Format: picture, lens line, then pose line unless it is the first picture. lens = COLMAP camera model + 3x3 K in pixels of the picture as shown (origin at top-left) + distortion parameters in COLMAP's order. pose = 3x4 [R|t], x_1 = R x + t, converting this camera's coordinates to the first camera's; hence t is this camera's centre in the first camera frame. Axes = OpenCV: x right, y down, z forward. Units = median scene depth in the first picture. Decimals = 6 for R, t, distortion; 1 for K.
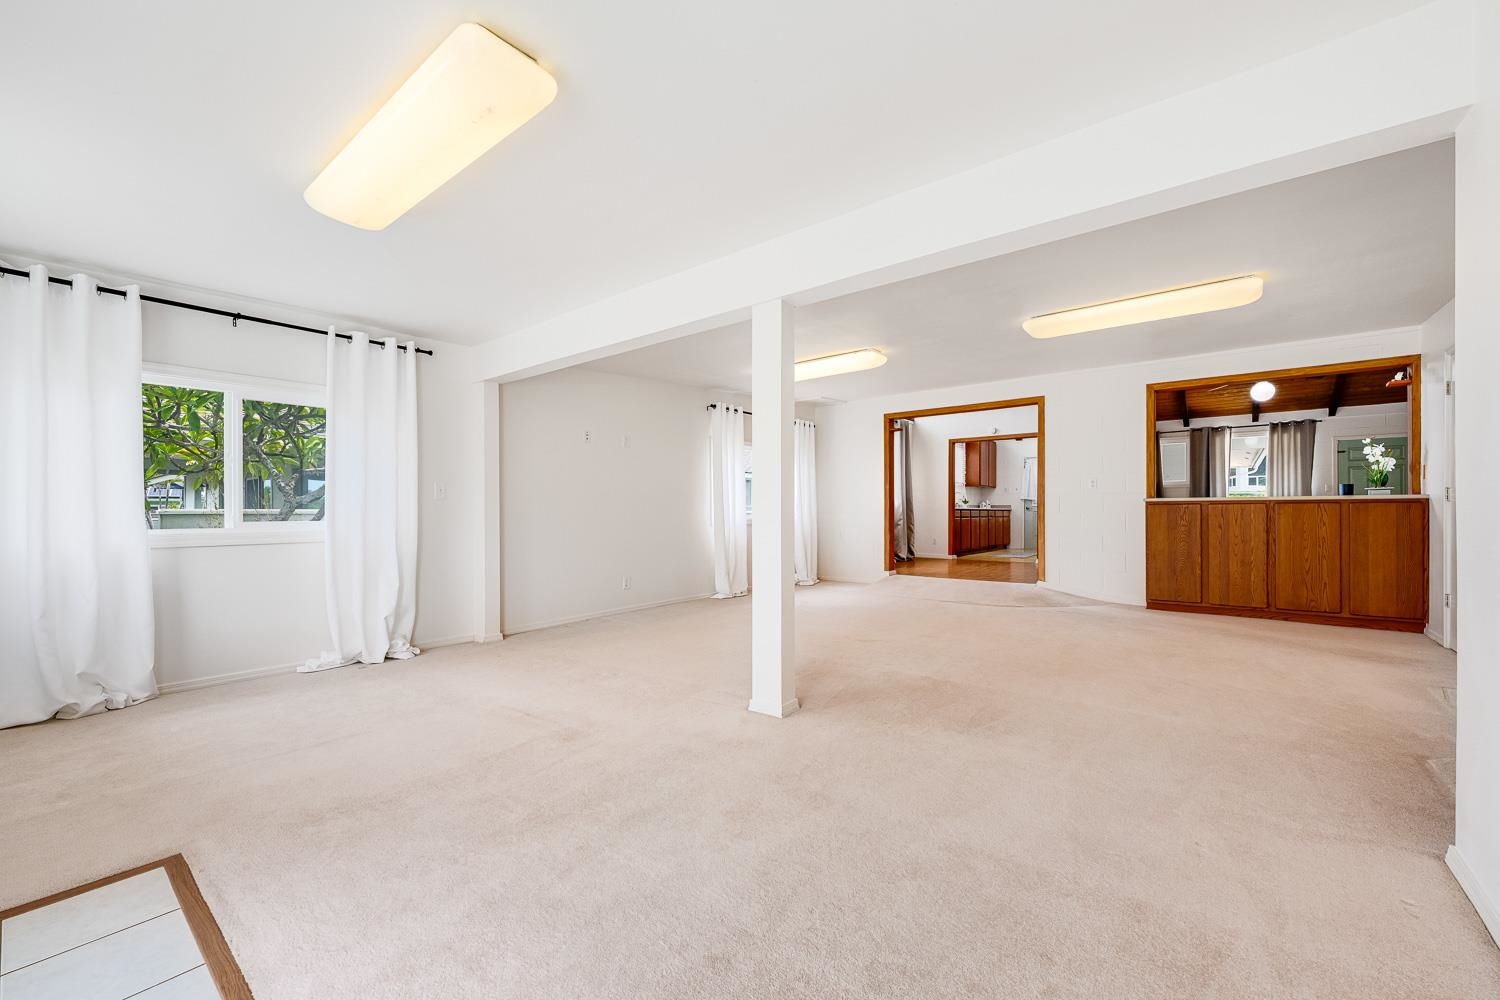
lens RADIAL K [[594.0, 0, 746.2], [0, 594.0, 508.0], [0, 0, 1]] dist [-0.001224, -0.000091]
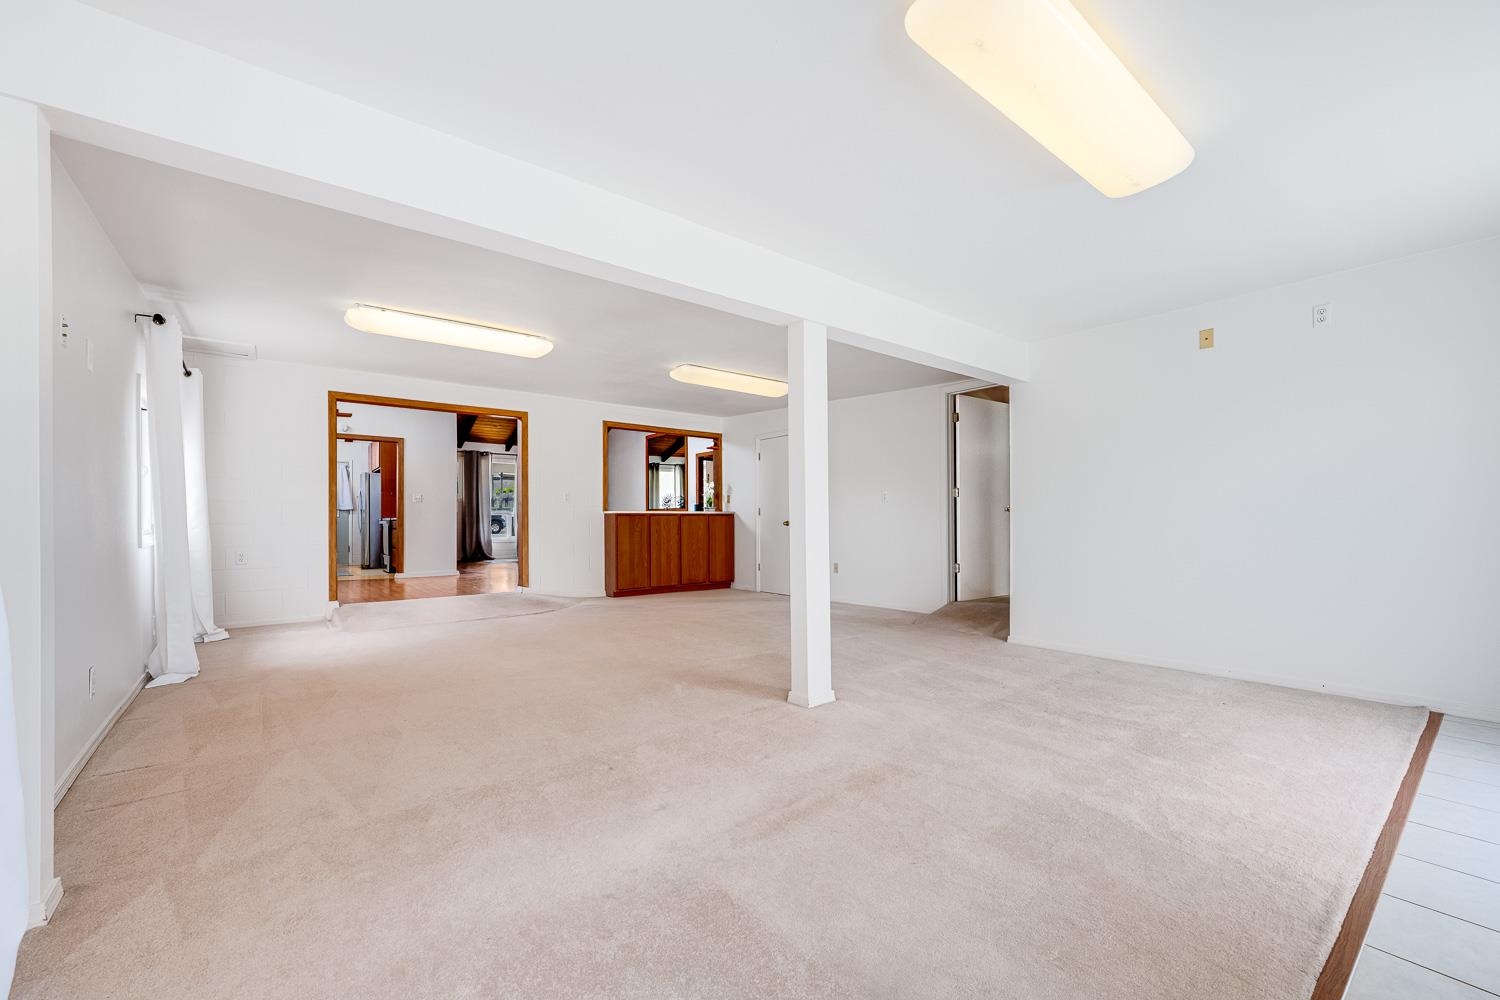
lens RADIAL K [[597.0, 0, 751.1], [0, 597.0, 521.8], [0, 0, 1]] dist [-0.000063, 0.000005]
pose [[0.227180, 0.000531, 0.973853, -0.544927], [-0.002225, 0.999998, -0.000026, 0.007007], [-0.973850, -0.002161, 0.227181, 0.452296]]
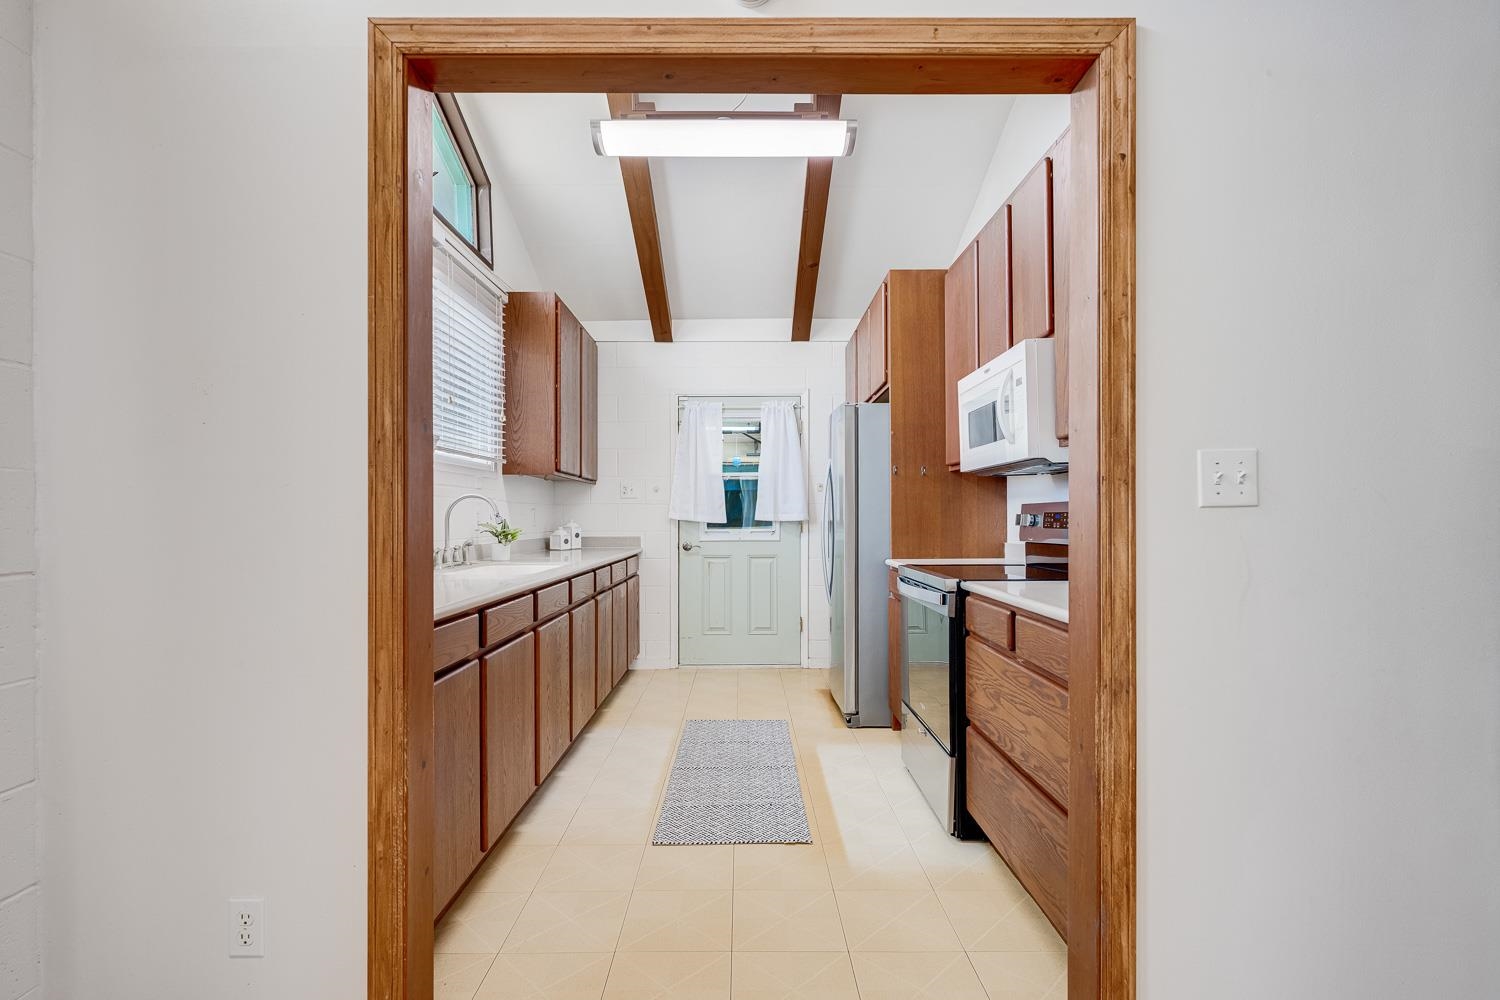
lens RADIAL K [[705.4, 0, 750.0], [0, 705.4, 522.8], [0, 0, 1]] dist [-0.000651, -0.000043]
pose [[0.779084, 0.004684, 0.626902, 0.654735], [-0.003961, 0.999989, -0.002550, -0.032438], [-0.626907, -0.000496, 0.779094, 1.745233]]
